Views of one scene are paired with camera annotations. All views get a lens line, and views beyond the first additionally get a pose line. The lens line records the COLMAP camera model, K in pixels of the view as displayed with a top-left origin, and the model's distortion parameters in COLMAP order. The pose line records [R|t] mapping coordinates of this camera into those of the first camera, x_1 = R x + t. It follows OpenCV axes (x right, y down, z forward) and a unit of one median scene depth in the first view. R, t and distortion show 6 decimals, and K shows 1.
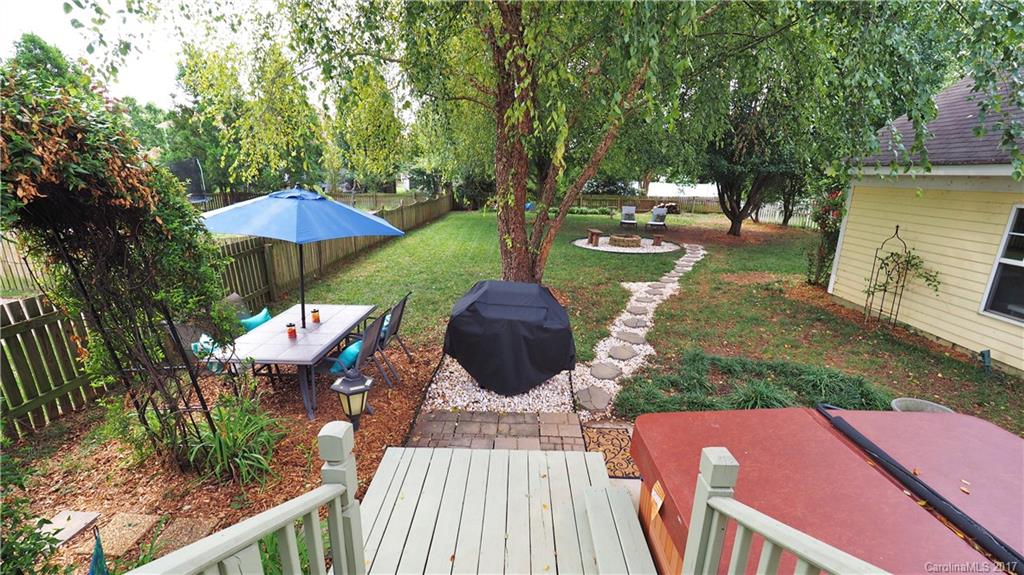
lens RADIAL K [[427.9, 0, 515.0], [0, 427.9, 282.3], [0, 0, 1]] dist [0.000212, 0.000239]
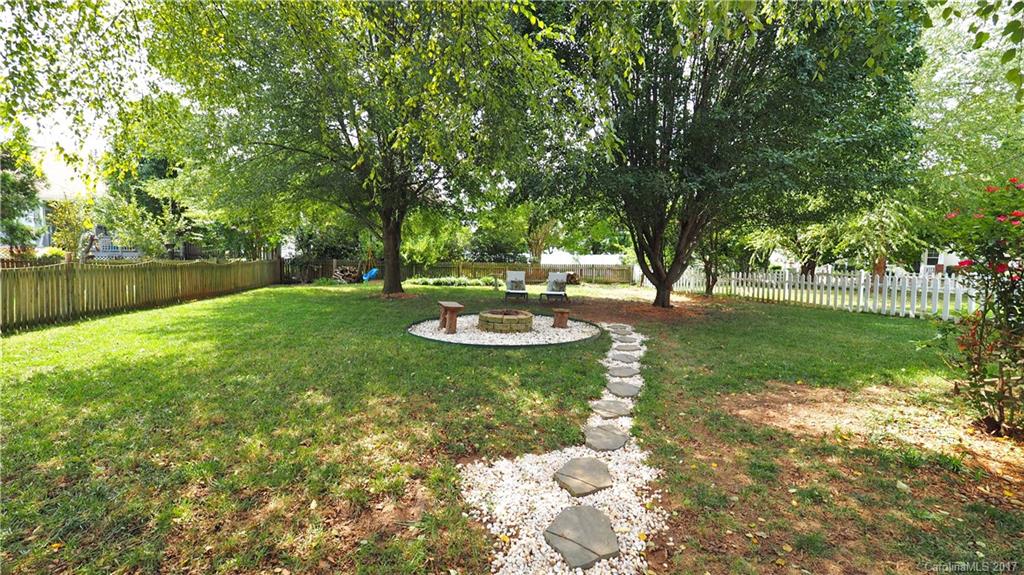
lens RADIAL K [[427.9, 0, 515.0], [0, 427.9, 282.3], [0, 0, 1]] dist [0.000212, 0.000239]
pose [[0.973129, -0.011153, 0.229991, 0.136406], [0.052895, 0.982943, -0.176142, -0.046139], [-0.224103, 0.183574, 0.957120, 0.437273]]
